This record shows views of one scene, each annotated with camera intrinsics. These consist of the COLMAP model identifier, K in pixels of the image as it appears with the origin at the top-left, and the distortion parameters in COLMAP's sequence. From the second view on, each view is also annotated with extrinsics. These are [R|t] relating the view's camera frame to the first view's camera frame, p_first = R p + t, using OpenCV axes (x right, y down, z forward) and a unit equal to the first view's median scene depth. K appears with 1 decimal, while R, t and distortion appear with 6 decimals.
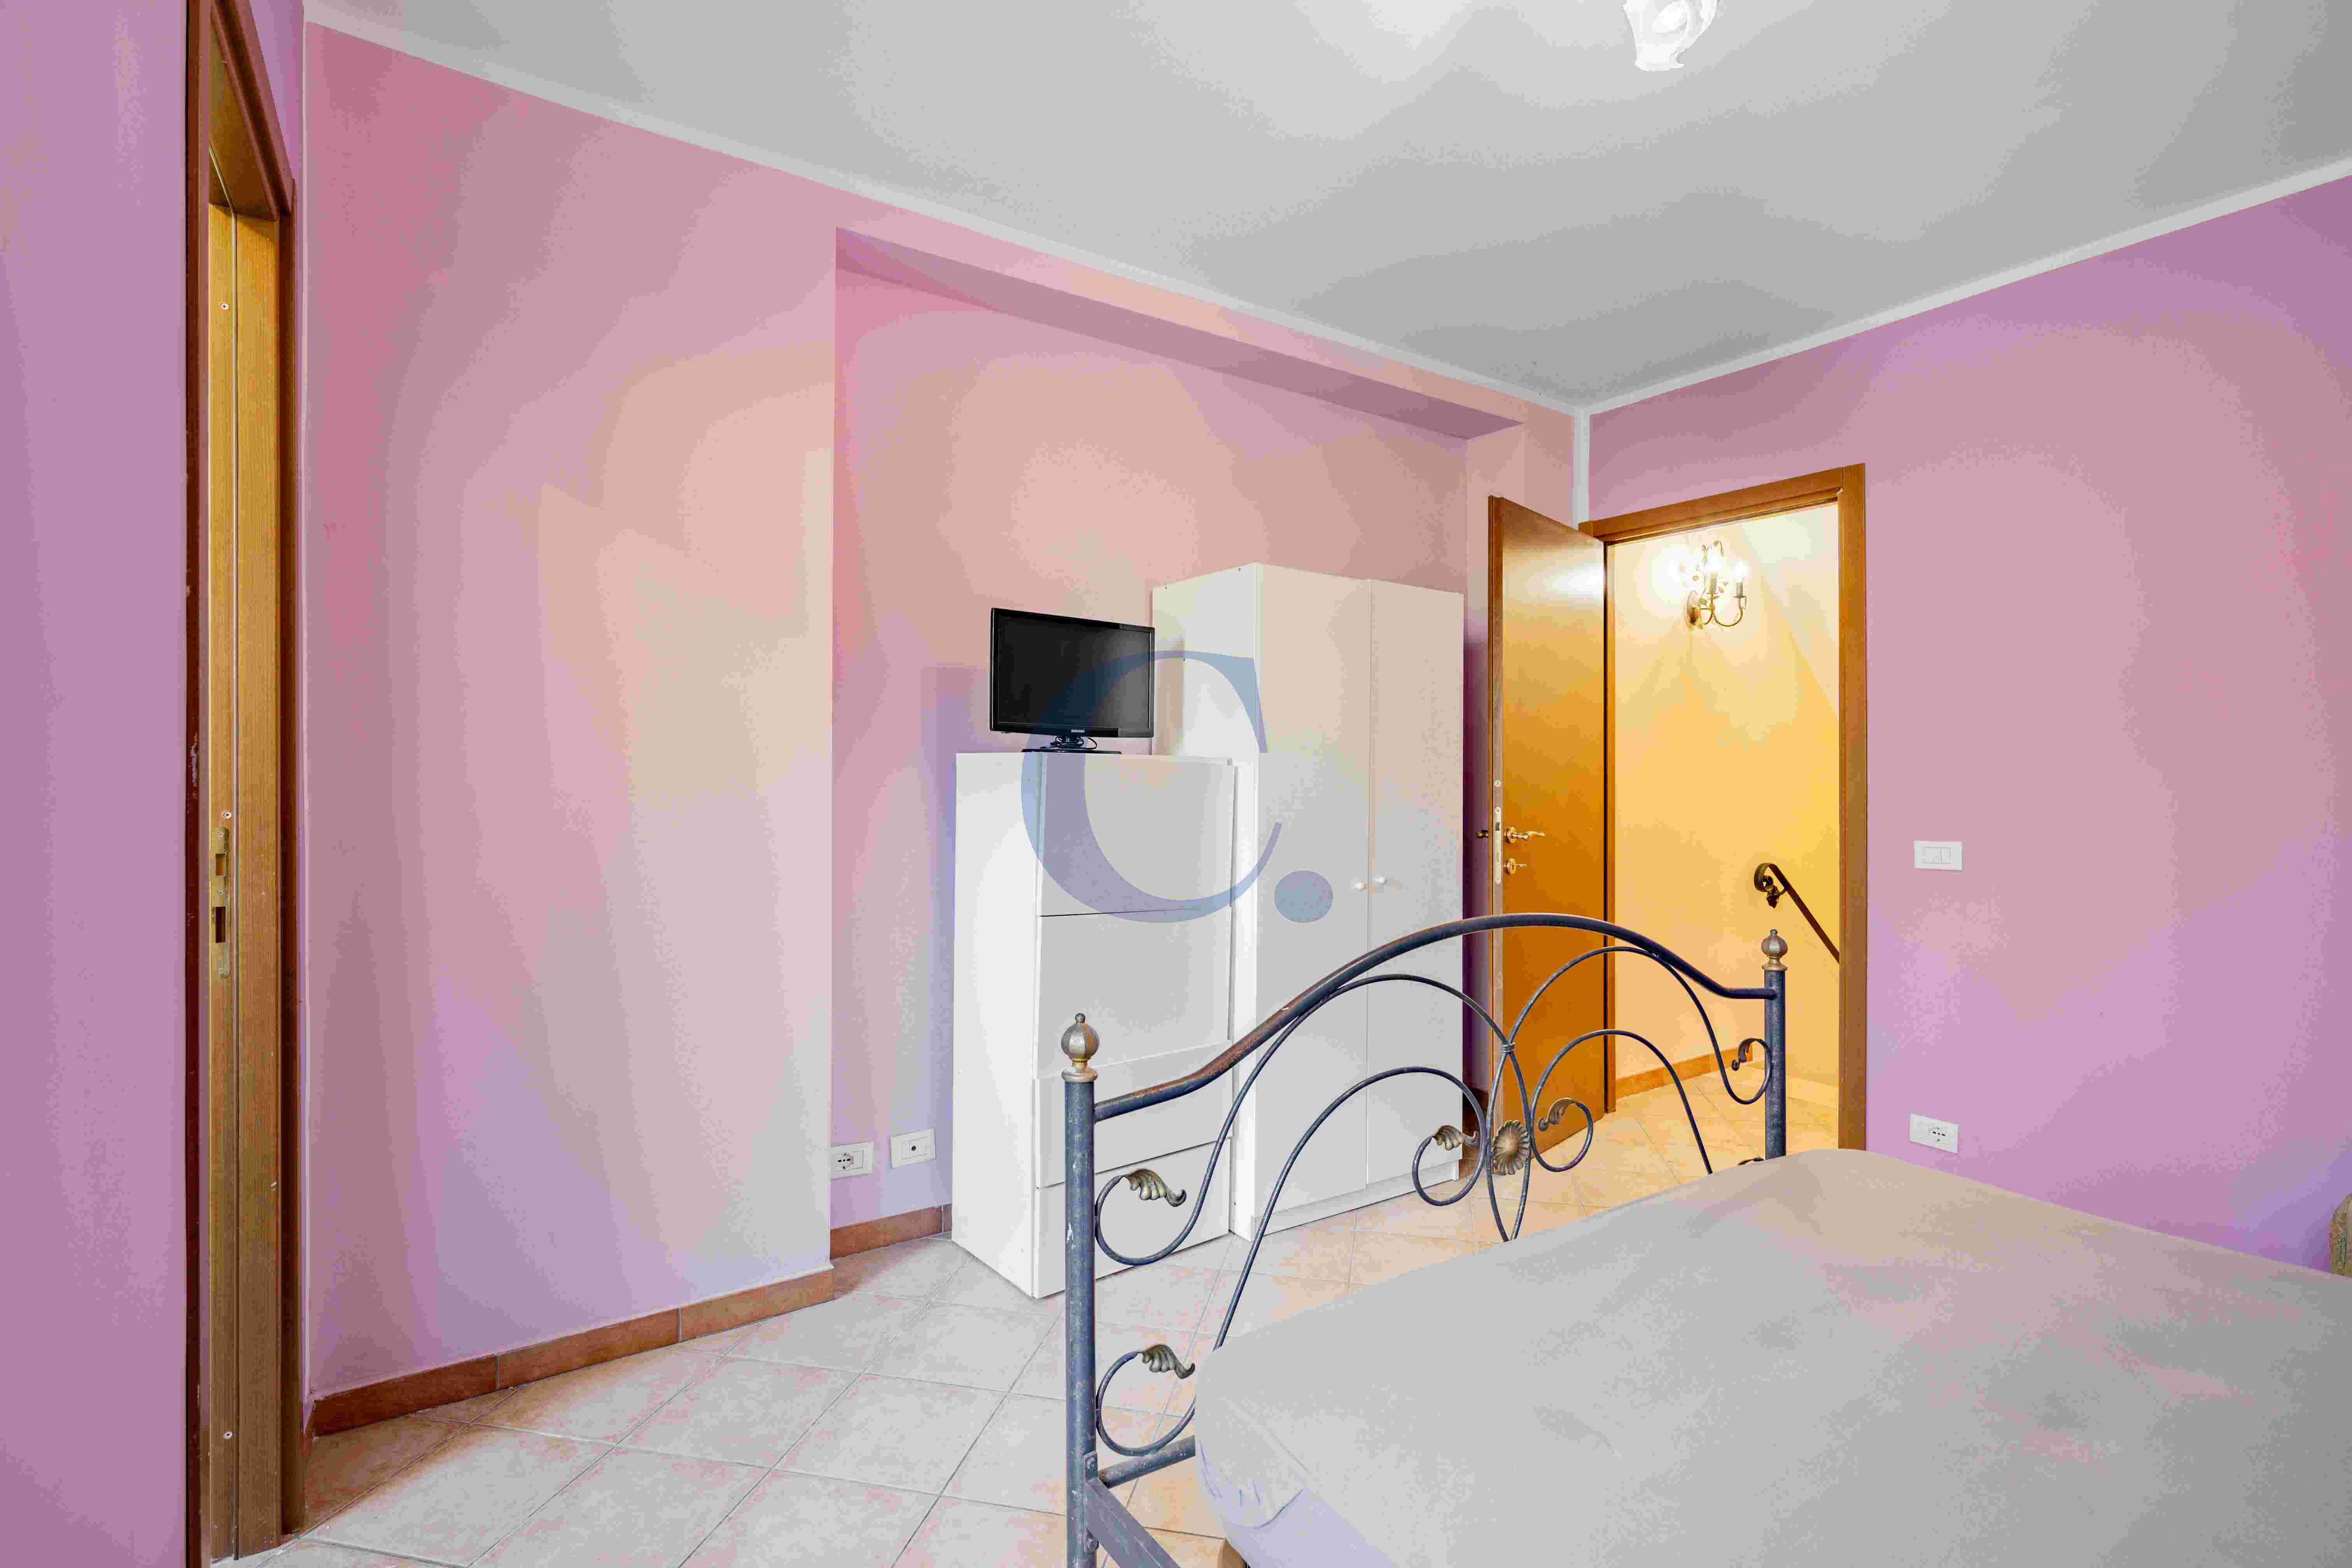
lens RADIAL K [[1099.3, 0, 1173.0], [0, 1099.3, 752.6], [0, 0, 1]] dist [0.002592, 0.000287]
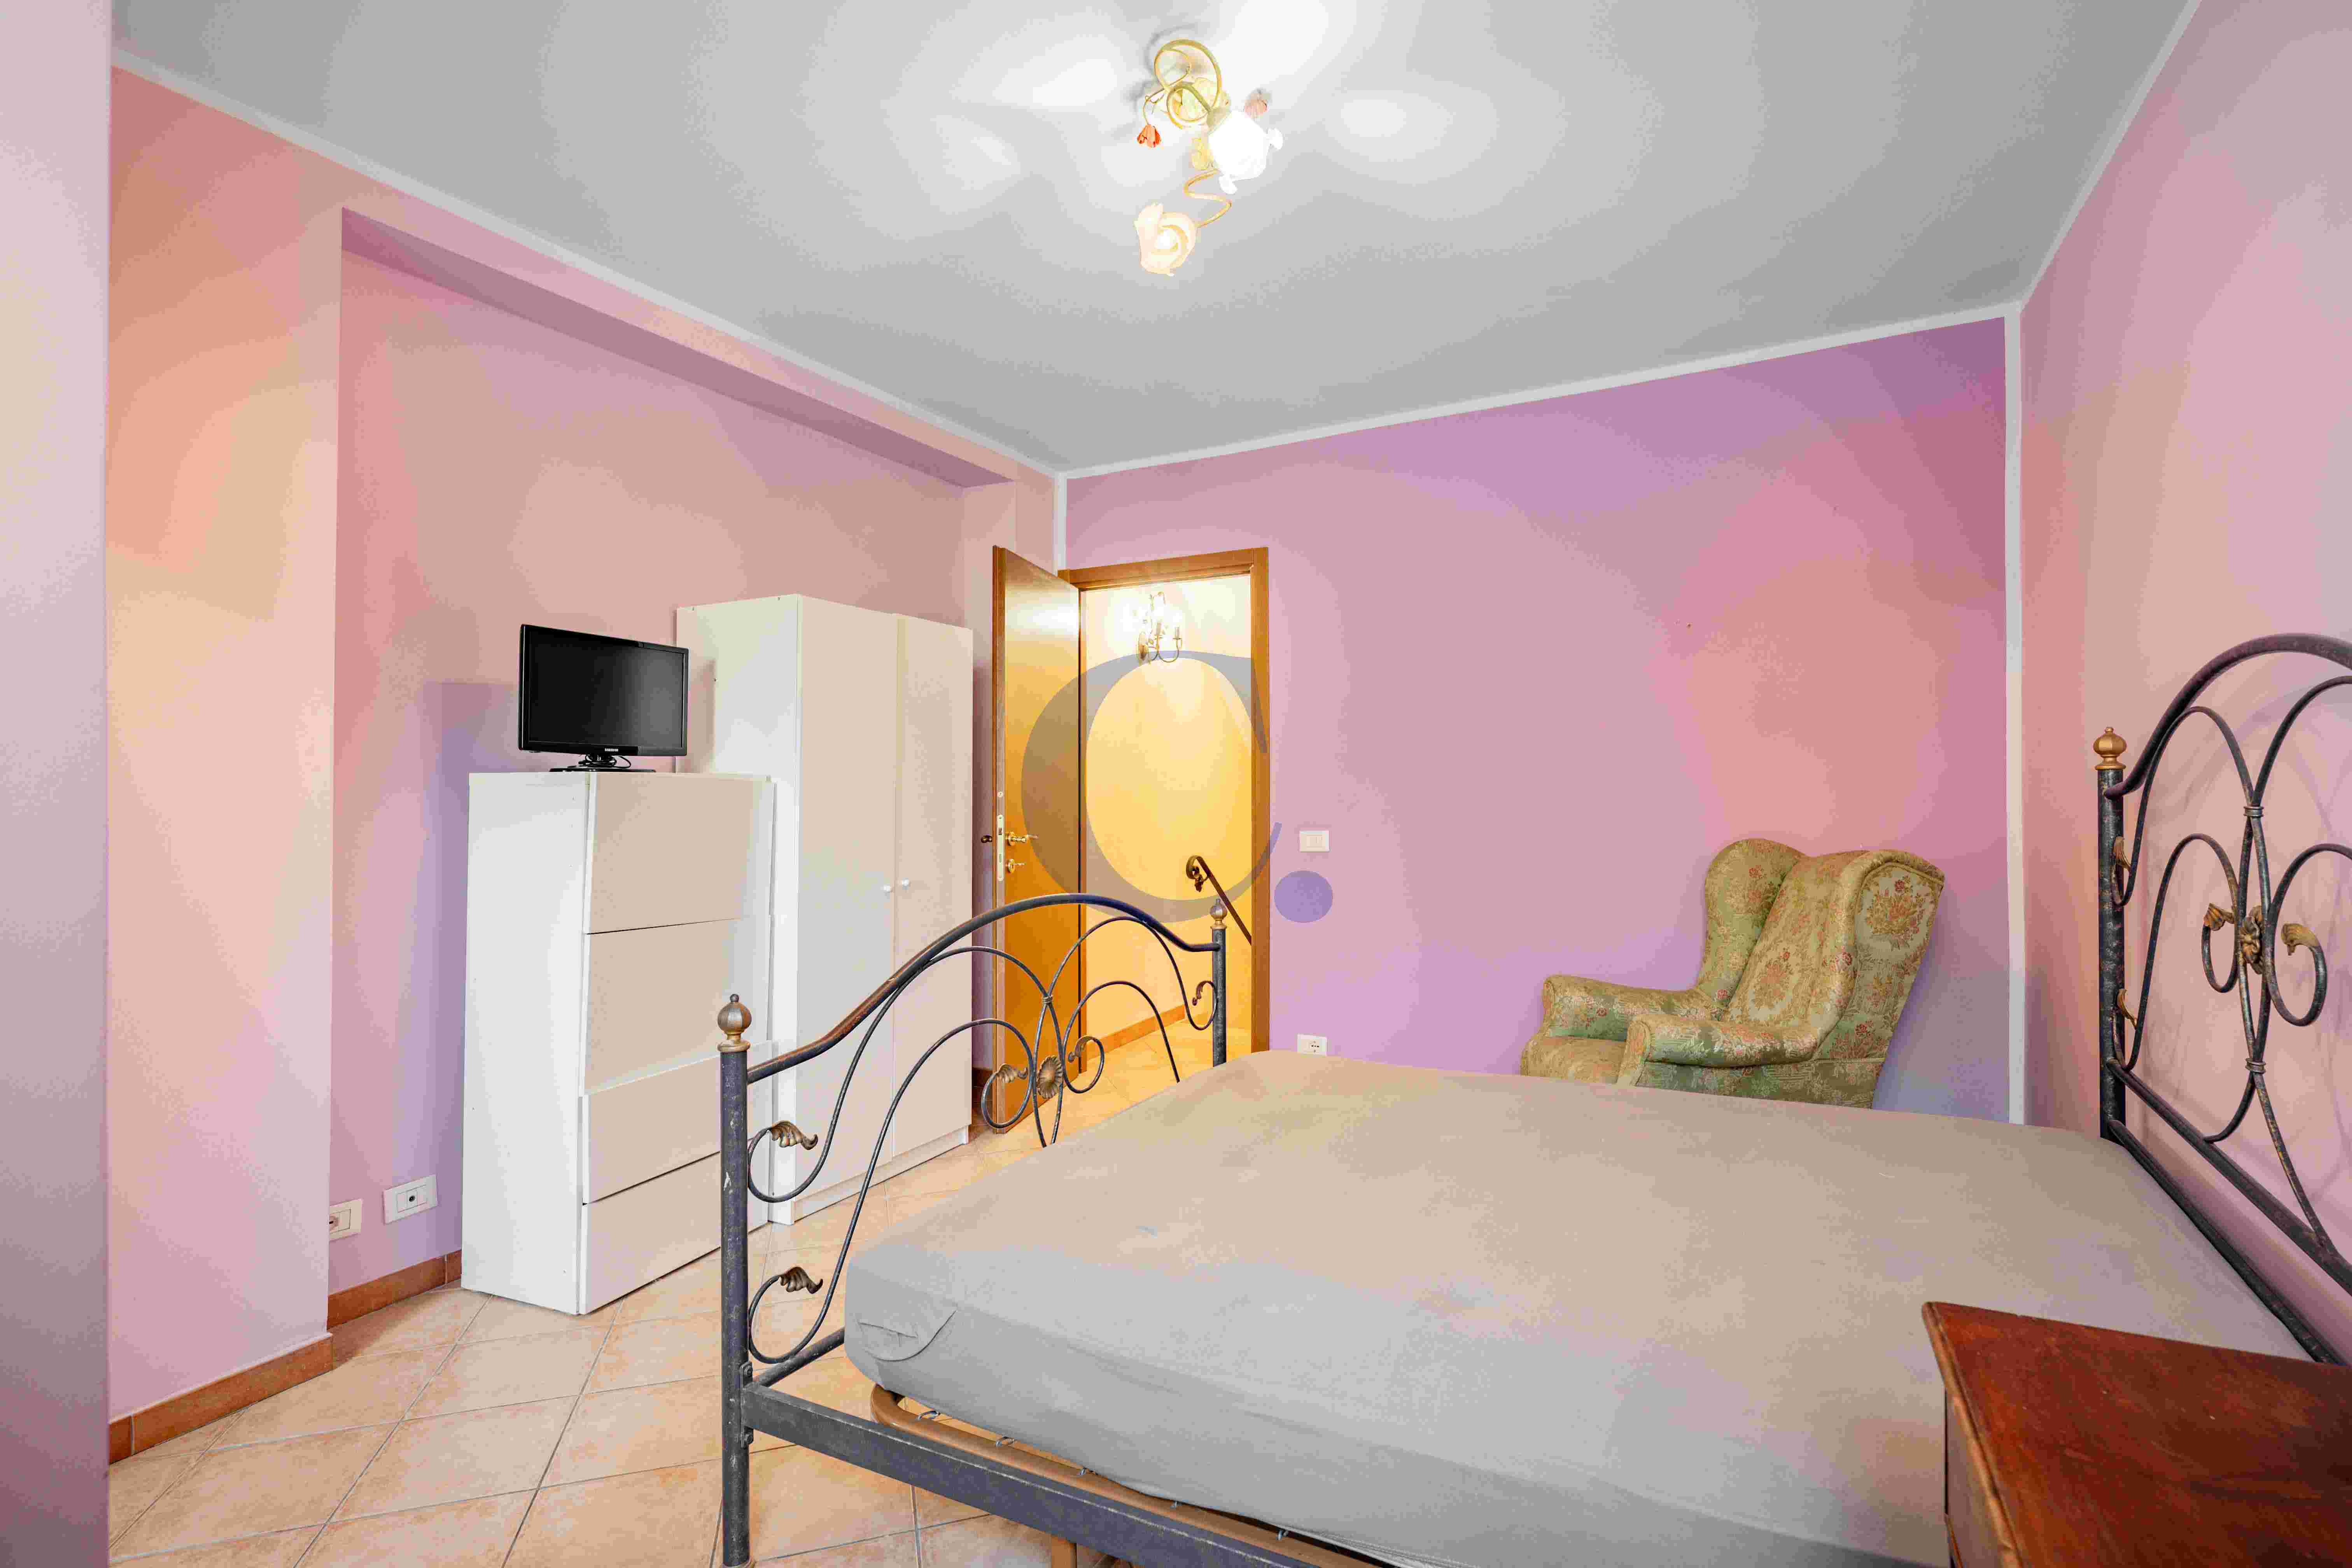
lens RADIAL K [[1110.2, 0, 1166.0], [0, 1110.2, 781.2], [0, 0, 1]] dist [0.014452, -0.000241]
pose [[0.883984, -0.012665, 0.467346, -0.120387], [0.006020, 0.999858, 0.015709, -0.004082], [-0.467479, -0.011073, 0.883935, -0.141967]]
